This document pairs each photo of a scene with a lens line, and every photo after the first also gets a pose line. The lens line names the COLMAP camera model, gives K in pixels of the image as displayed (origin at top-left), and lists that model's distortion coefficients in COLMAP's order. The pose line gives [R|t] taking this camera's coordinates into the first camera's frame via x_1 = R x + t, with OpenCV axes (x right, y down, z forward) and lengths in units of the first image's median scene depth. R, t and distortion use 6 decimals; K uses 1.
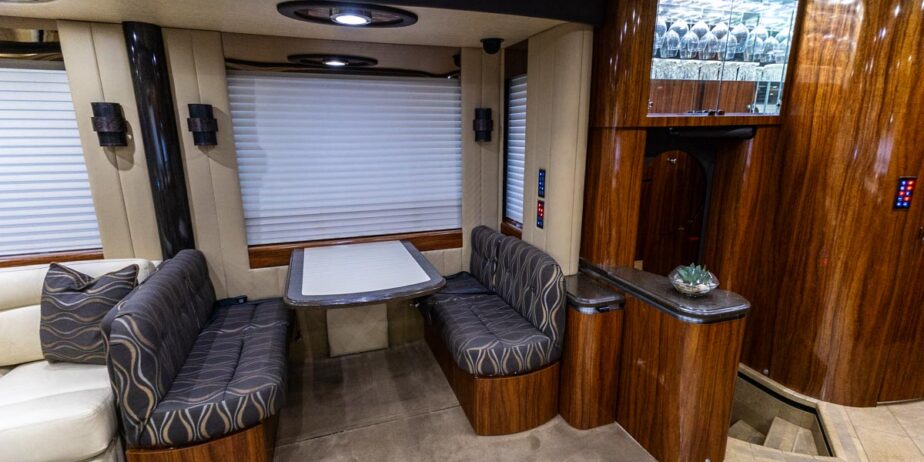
lens RADIAL K [[419.1, 0, 462.0], [0, 419.1, 231.0], [0, 0, 1]] dist [0.027587, 0.000021]
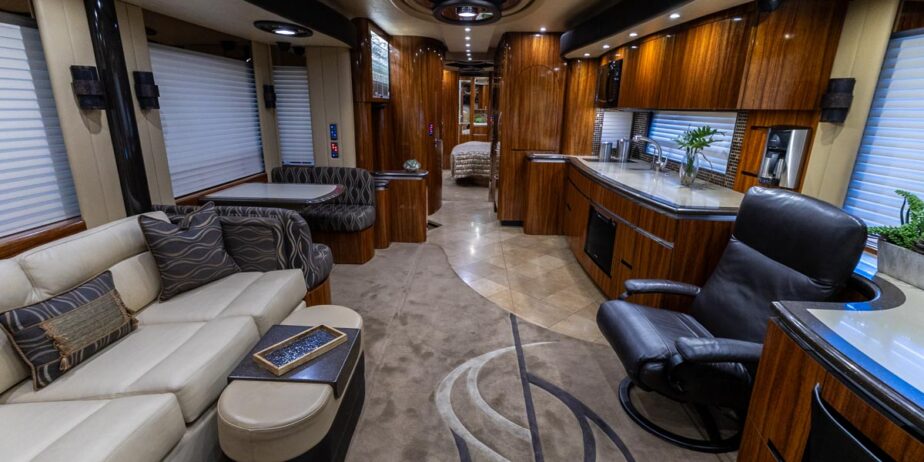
lens RADIAL K [[431.5, 0, 462.0], [0, 431.5, 231.0], [0, 0, 1]] dist [0.014905, -0.000021]
pose [[0.348642, -0.247110, 0.904094, -1.457368], [0.192920, 0.962882, 0.188783, 0.052120], [-0.917186, 0.108600, 0.383374, -0.171273]]
